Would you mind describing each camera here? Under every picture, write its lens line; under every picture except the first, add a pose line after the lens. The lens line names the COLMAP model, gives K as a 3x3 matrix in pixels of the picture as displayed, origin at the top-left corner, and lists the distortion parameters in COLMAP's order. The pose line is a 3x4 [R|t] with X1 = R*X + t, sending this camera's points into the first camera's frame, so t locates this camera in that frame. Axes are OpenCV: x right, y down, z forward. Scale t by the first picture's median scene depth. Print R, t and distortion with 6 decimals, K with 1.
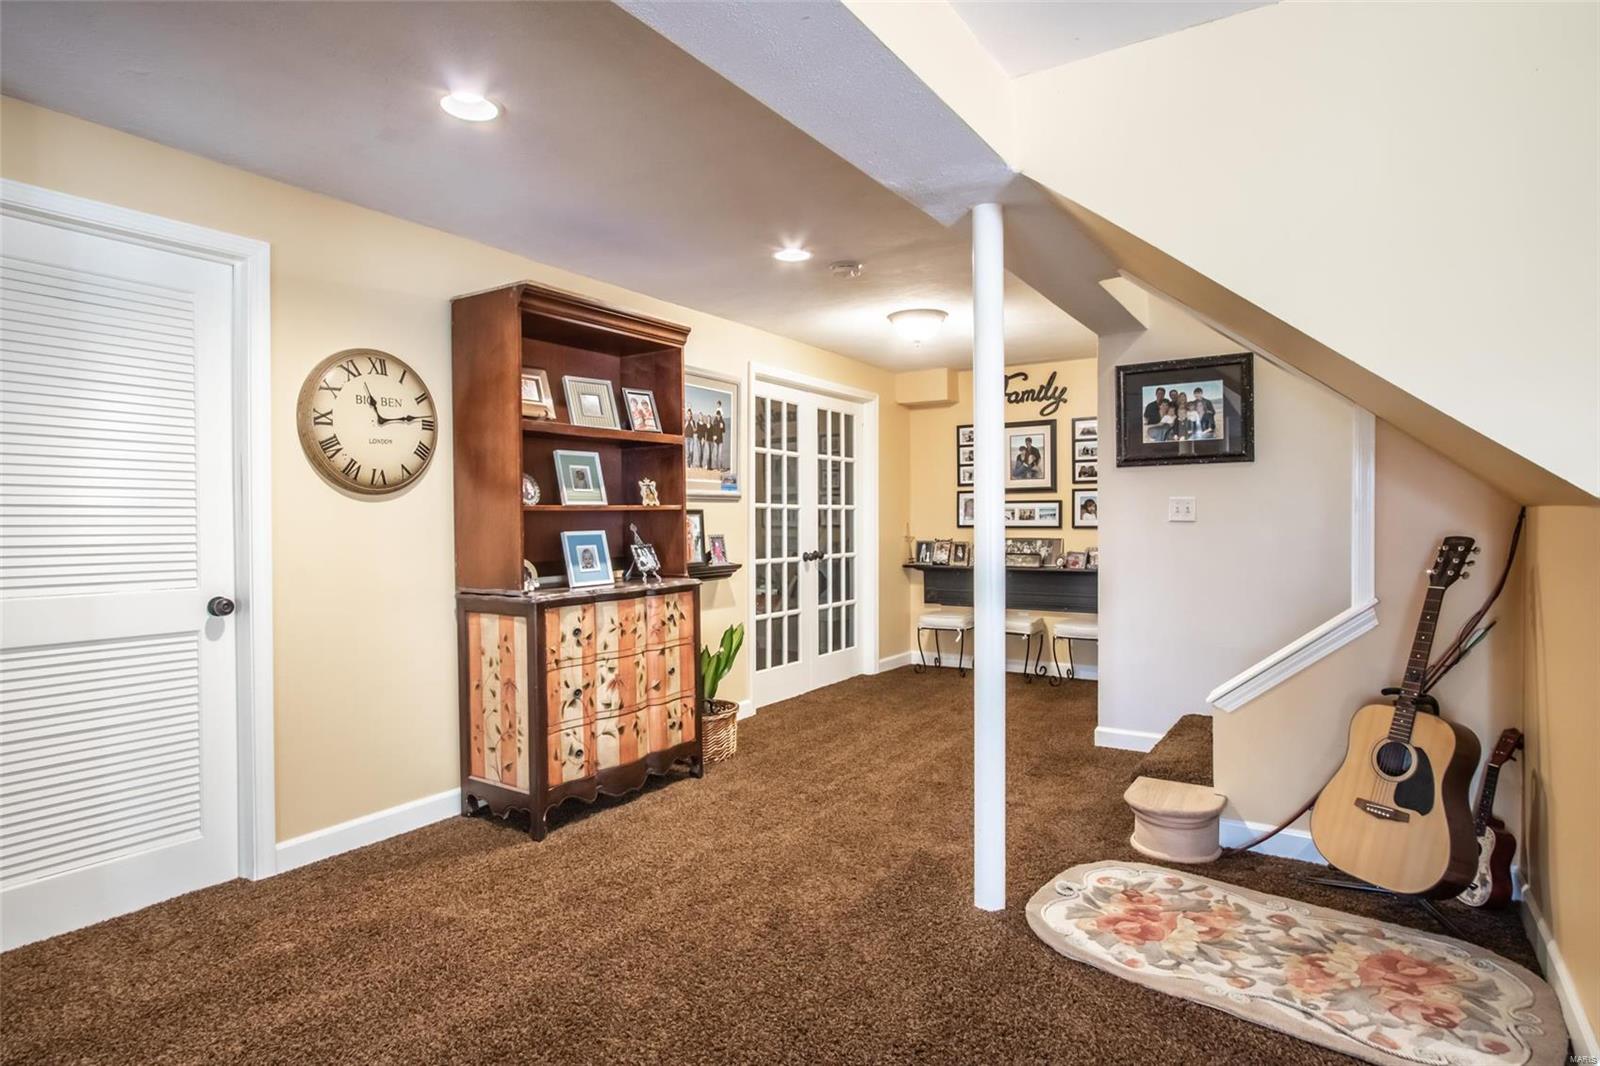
lens RADIAL K [[905.9, 0, 793.7], [0, 905.9, 528.3], [0, 0, 1]] dist [-0.004772, -0.001044]
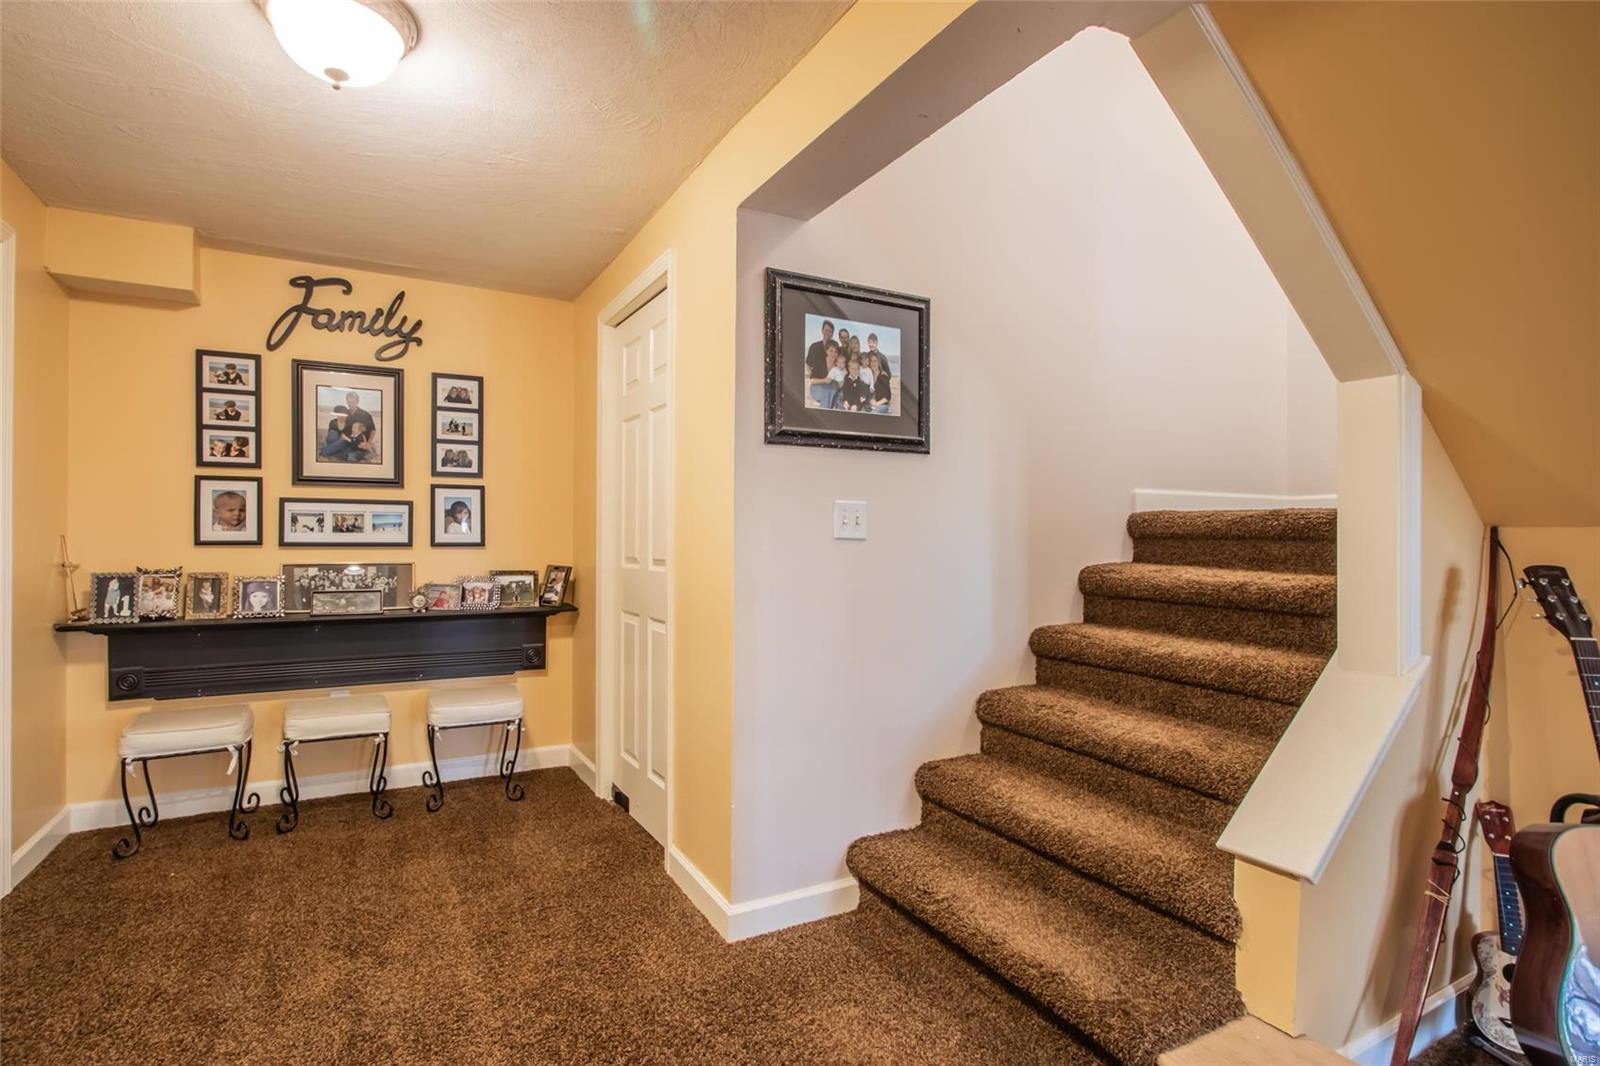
lens RADIAL K [[787.6, 0, 801.3], [0, 787.6, 539.9], [0, 0, 1]] dist [-0.017578, 0.004174]
pose [[0.482479, 0.002289, 0.875904, -0.046445], [-0.001811, 0.999997, -0.001616, -0.004195], [-0.875905, -0.000806, 0.482482, 0.507277]]
